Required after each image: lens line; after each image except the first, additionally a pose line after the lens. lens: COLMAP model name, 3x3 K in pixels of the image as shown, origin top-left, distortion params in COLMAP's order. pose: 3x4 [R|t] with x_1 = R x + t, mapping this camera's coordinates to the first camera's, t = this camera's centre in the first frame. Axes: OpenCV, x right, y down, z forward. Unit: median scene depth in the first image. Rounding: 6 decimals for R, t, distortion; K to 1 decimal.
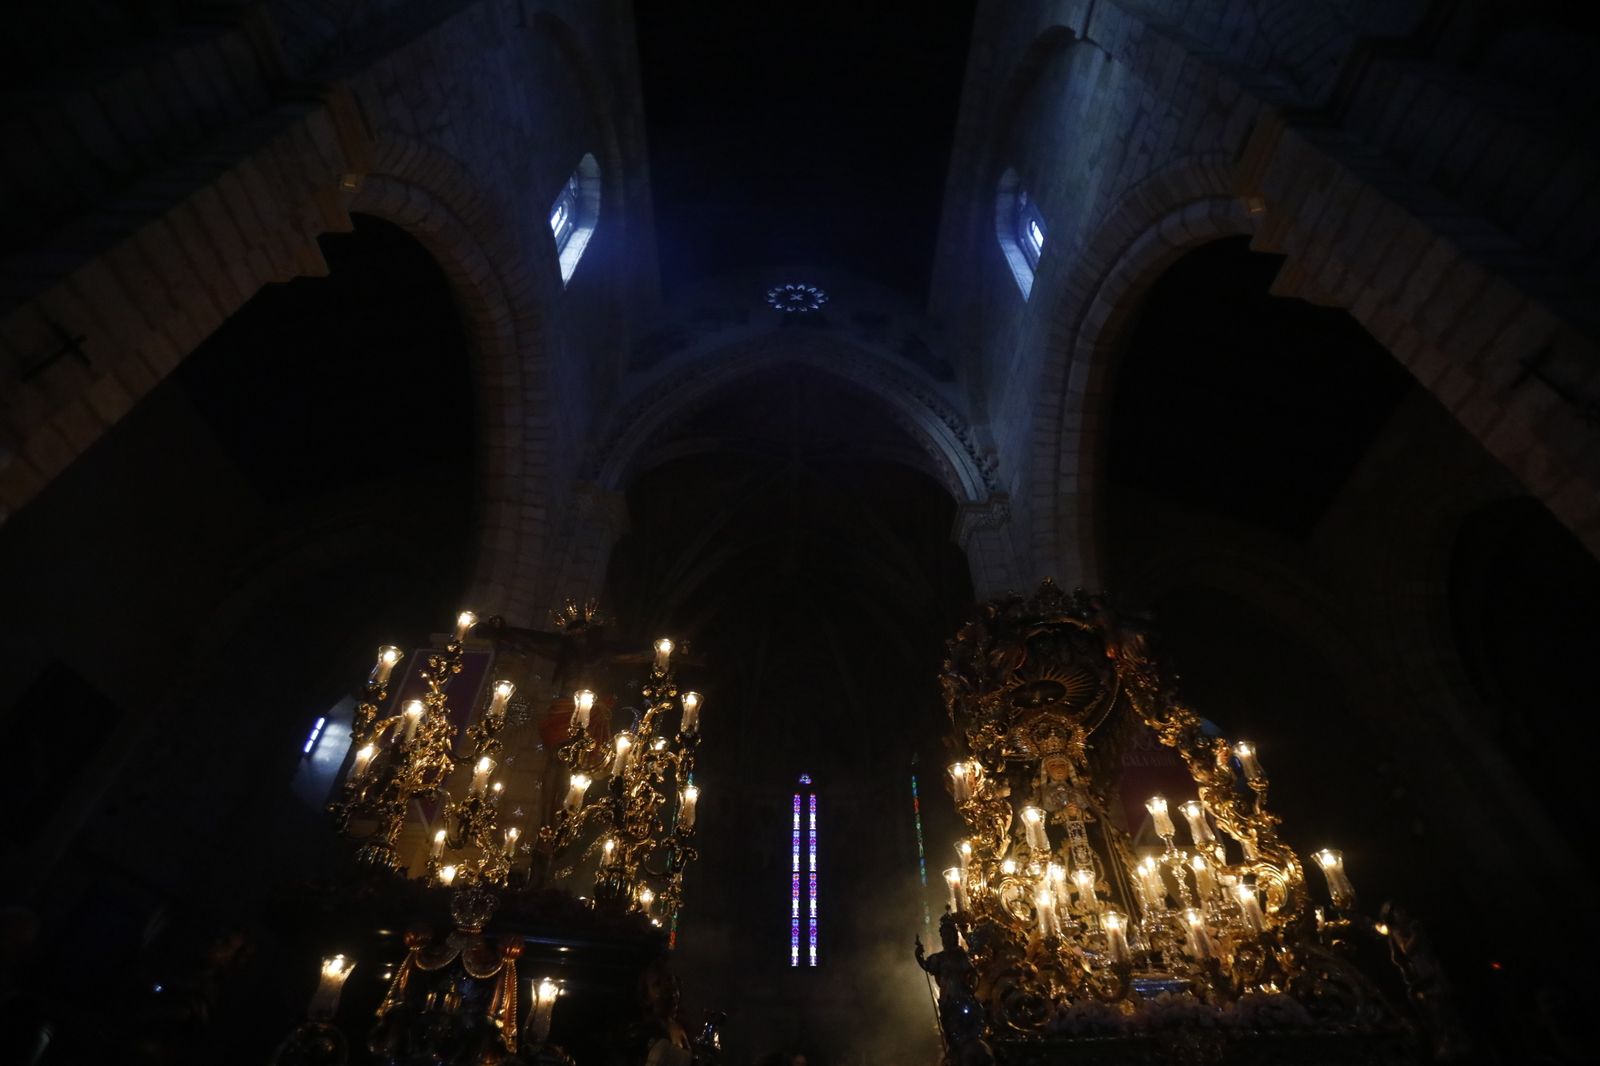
lens RADIAL K [[737.1, 0, 791.5], [0, 737.1, 539.1], [0, 0, 1]] dist [-0.067380, 0.022801]
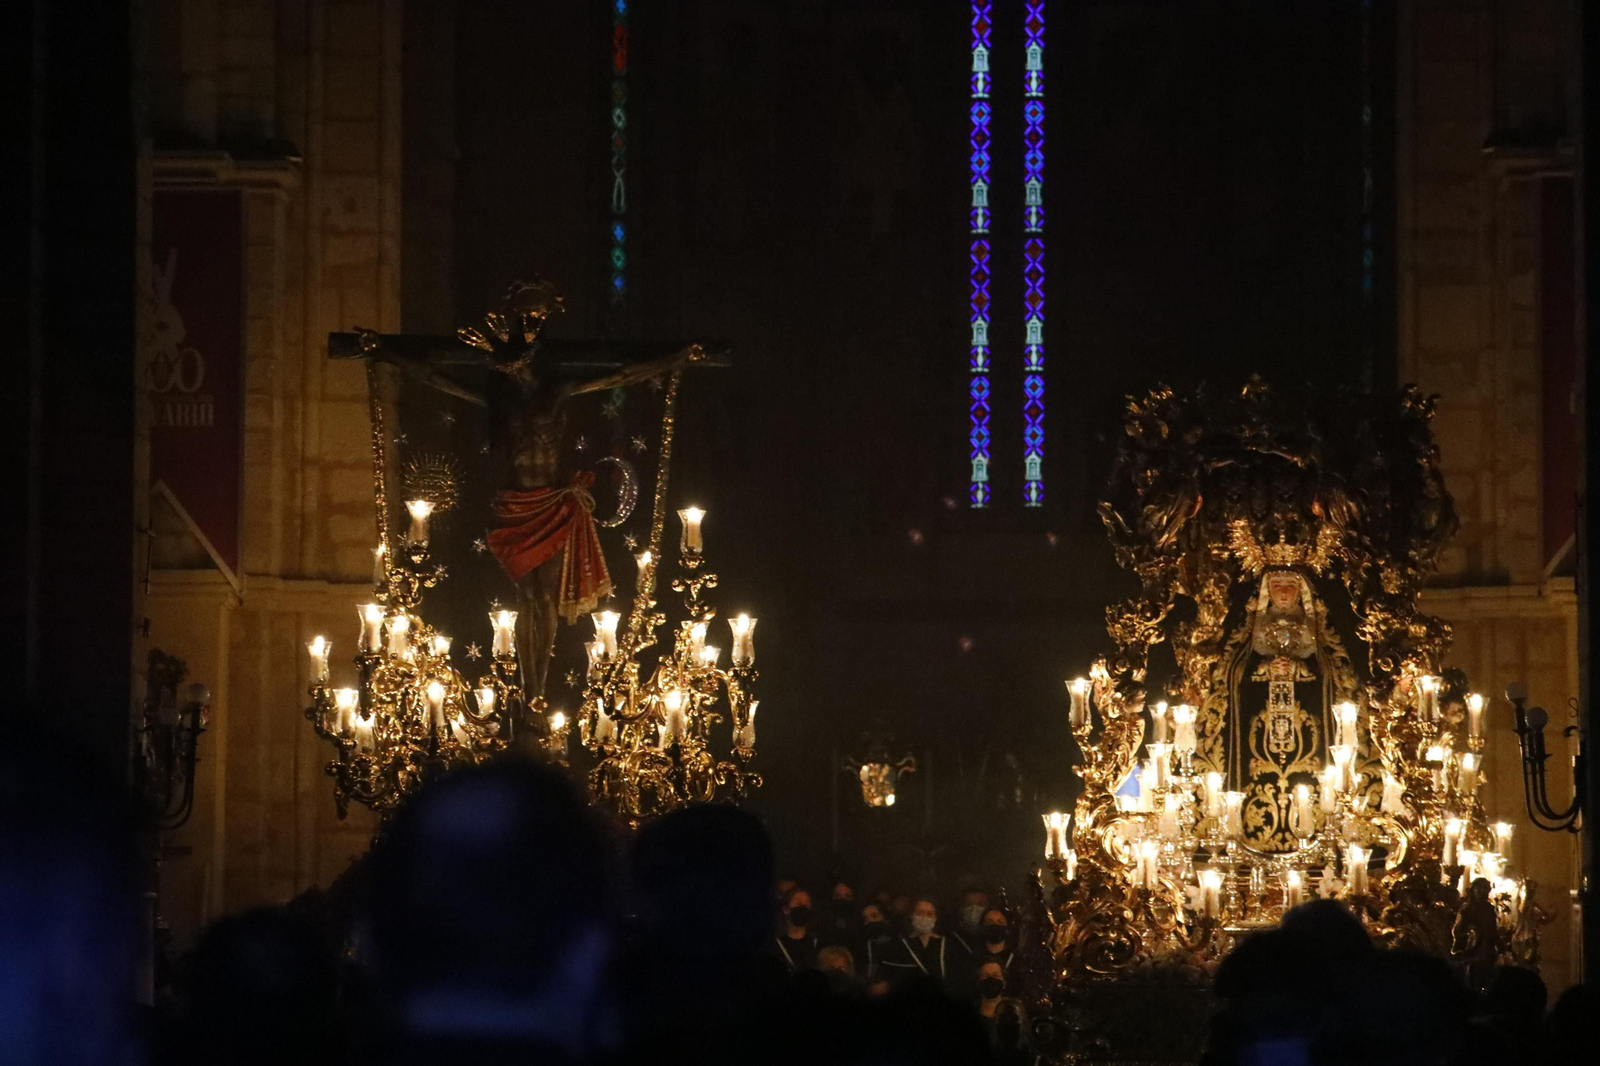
lens RADIAL K [[5121.5, 0, 809.0], [0, 5121.5, 531.3], [0, 0, 1]] dist [0.389390, 0.000000]
pose [[0.997682, -0.018734, -0.065425, 0.278407], [0.055245, 0.784360, 0.617842, -3.021630], [0.039742, -0.620024, 0.783576, -3.029885]]
